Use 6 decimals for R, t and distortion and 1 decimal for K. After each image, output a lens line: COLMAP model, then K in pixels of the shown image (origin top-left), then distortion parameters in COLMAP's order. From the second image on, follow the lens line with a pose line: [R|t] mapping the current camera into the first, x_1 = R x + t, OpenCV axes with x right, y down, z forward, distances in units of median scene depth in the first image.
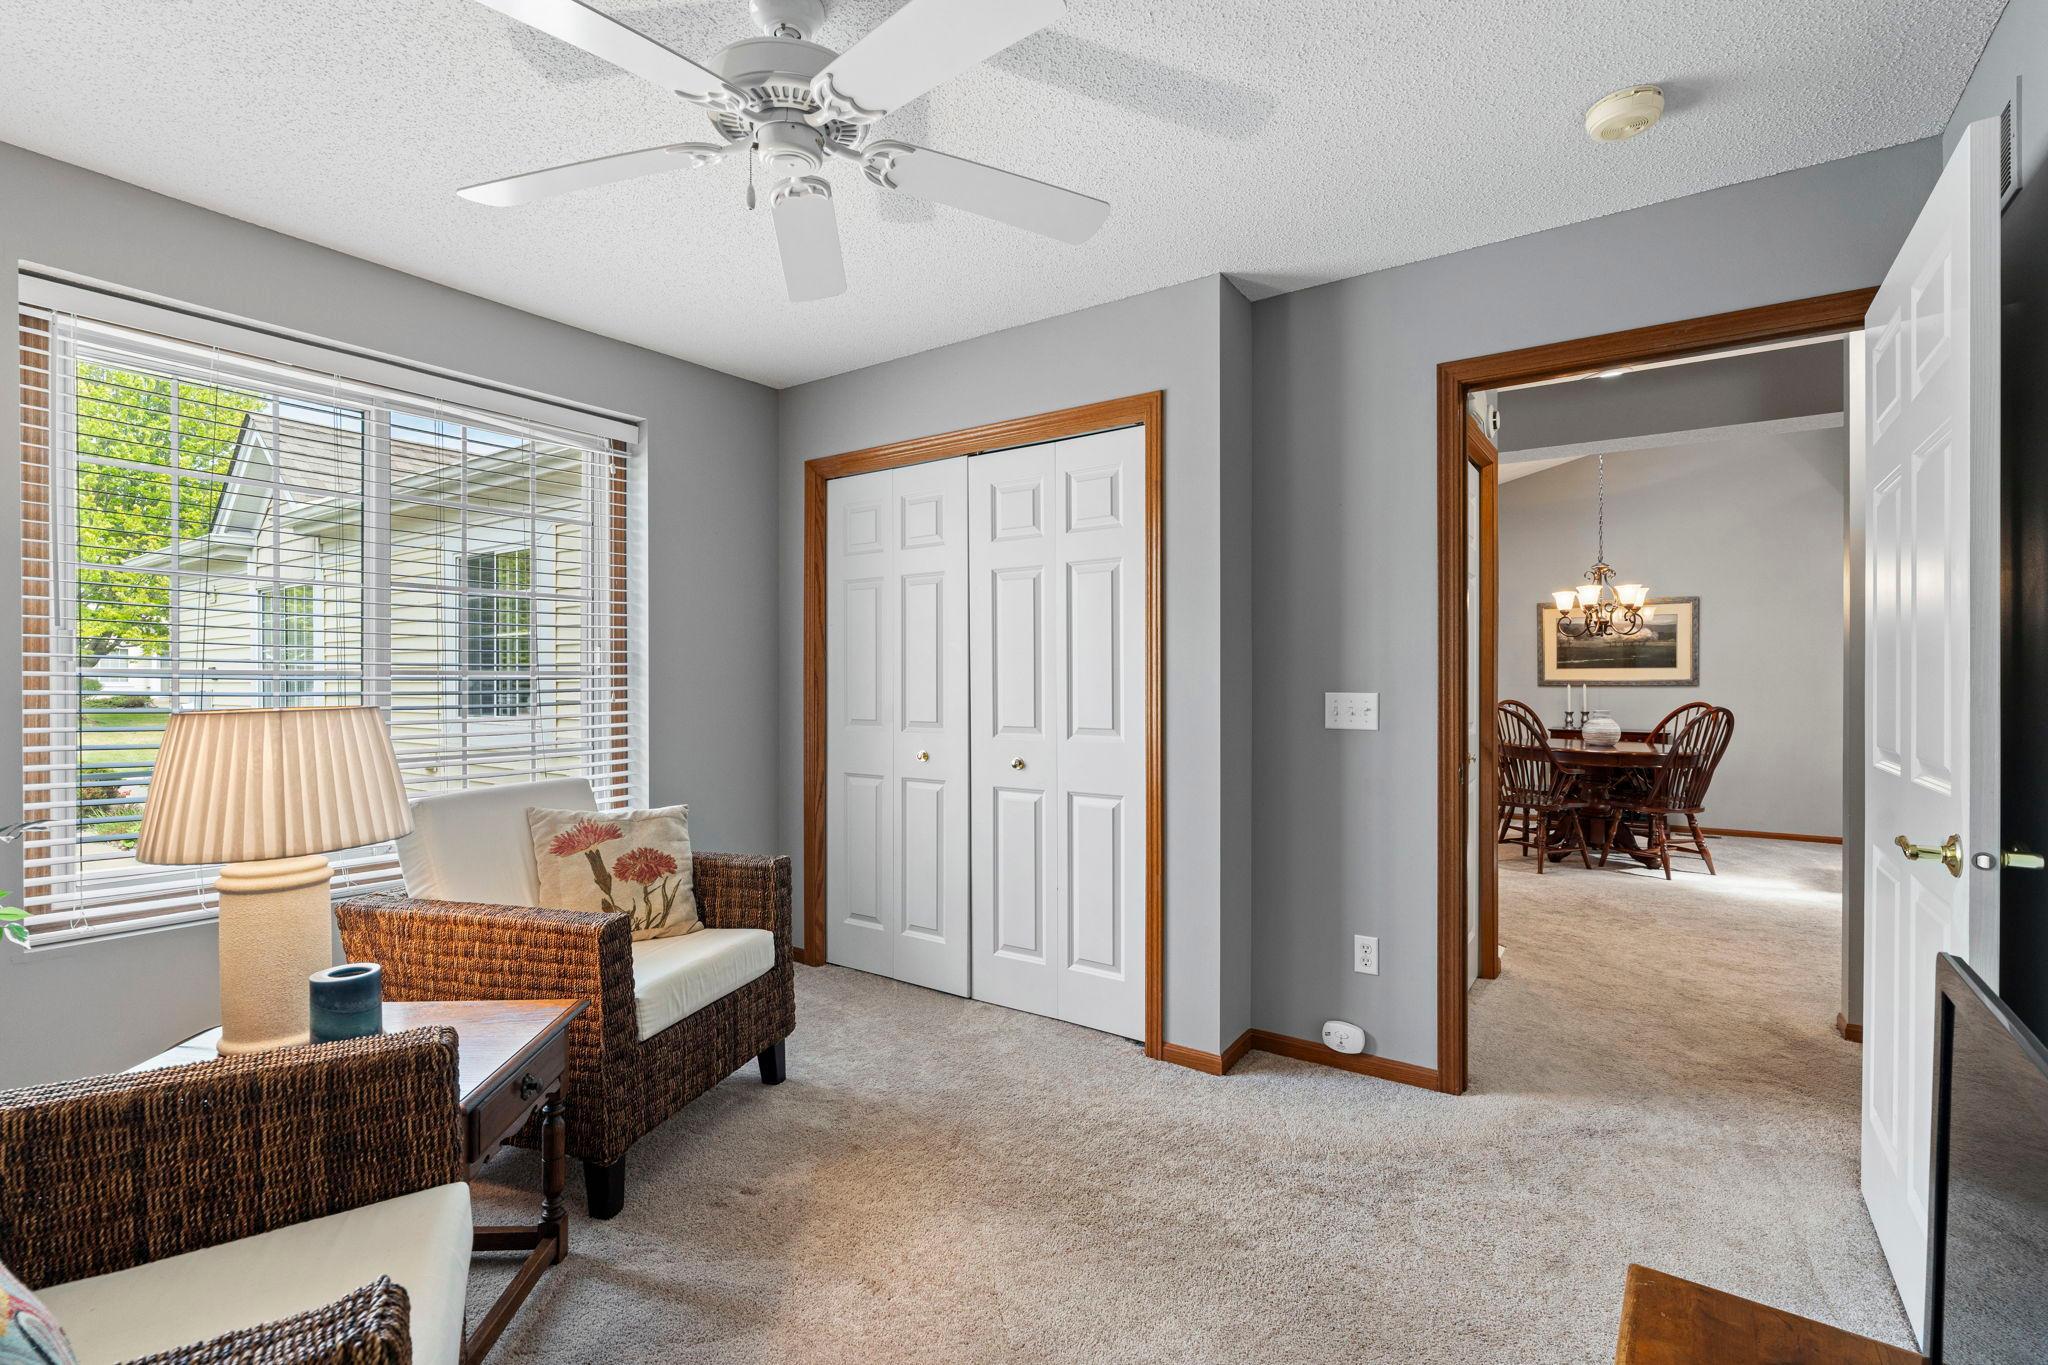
lens RADIAL K [[936.8, 0, 1012.0], [0, 936.8, 684.1], [0, 0, 1]] dist [-0.005857, -0.000265]
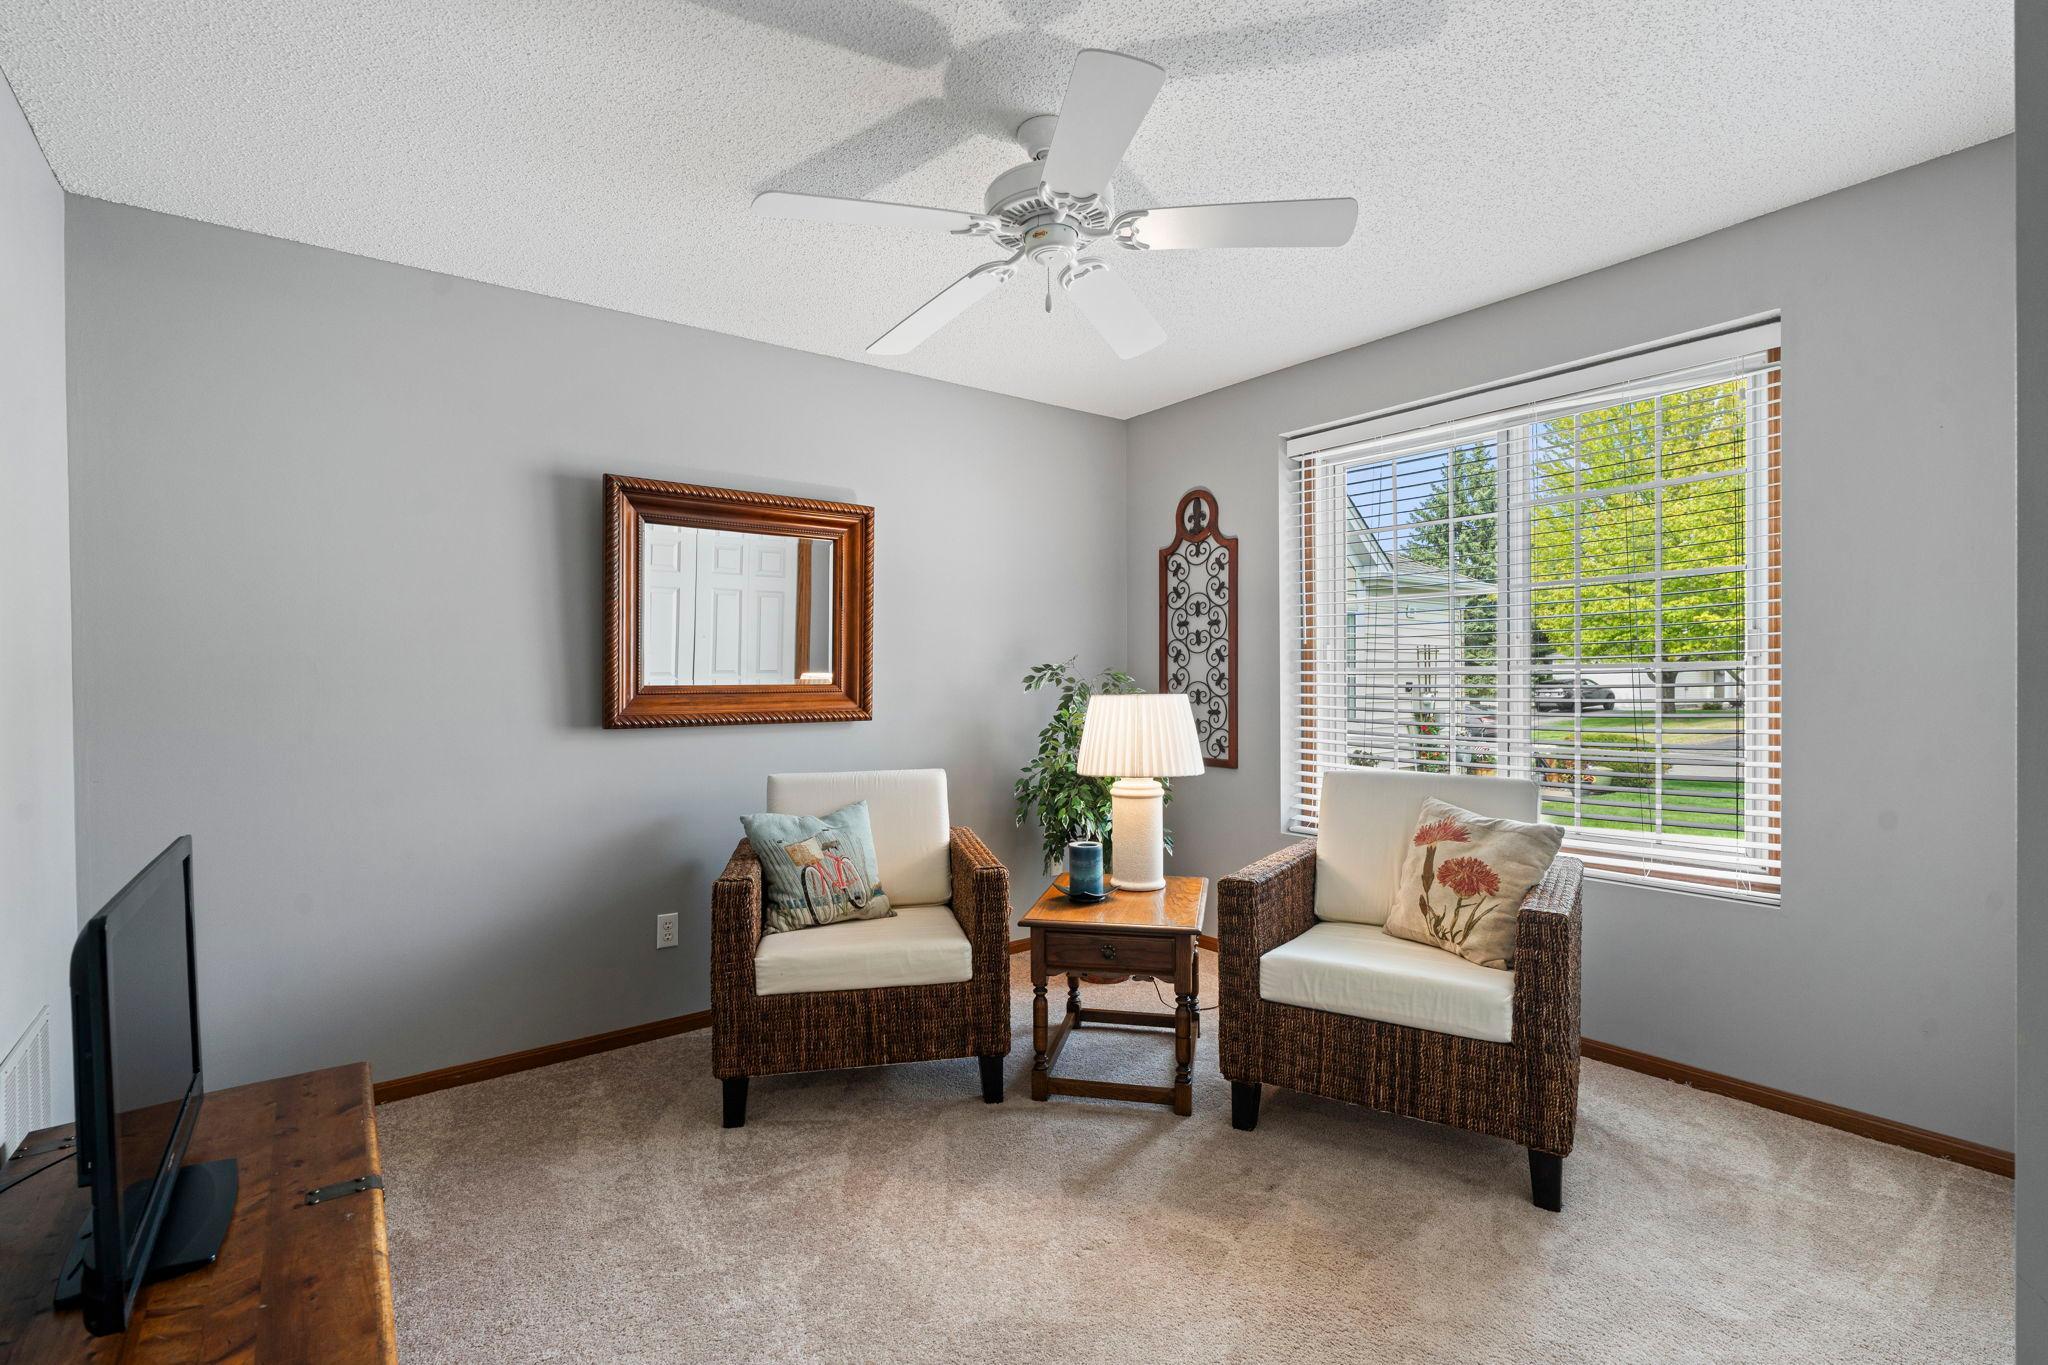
lens RADIAL K [[936.8, 0, 1014.8], [0, 936.8, 689.2], [0, 0, 1]] dist [-0.005857, -0.000265]
pose [[-0.300250, 0.012820, -0.953774, 0.623326], [0.005594, 0.999916, 0.011679, -0.003351], [0.953844, -0.001829, -0.300296, 0.864281]]
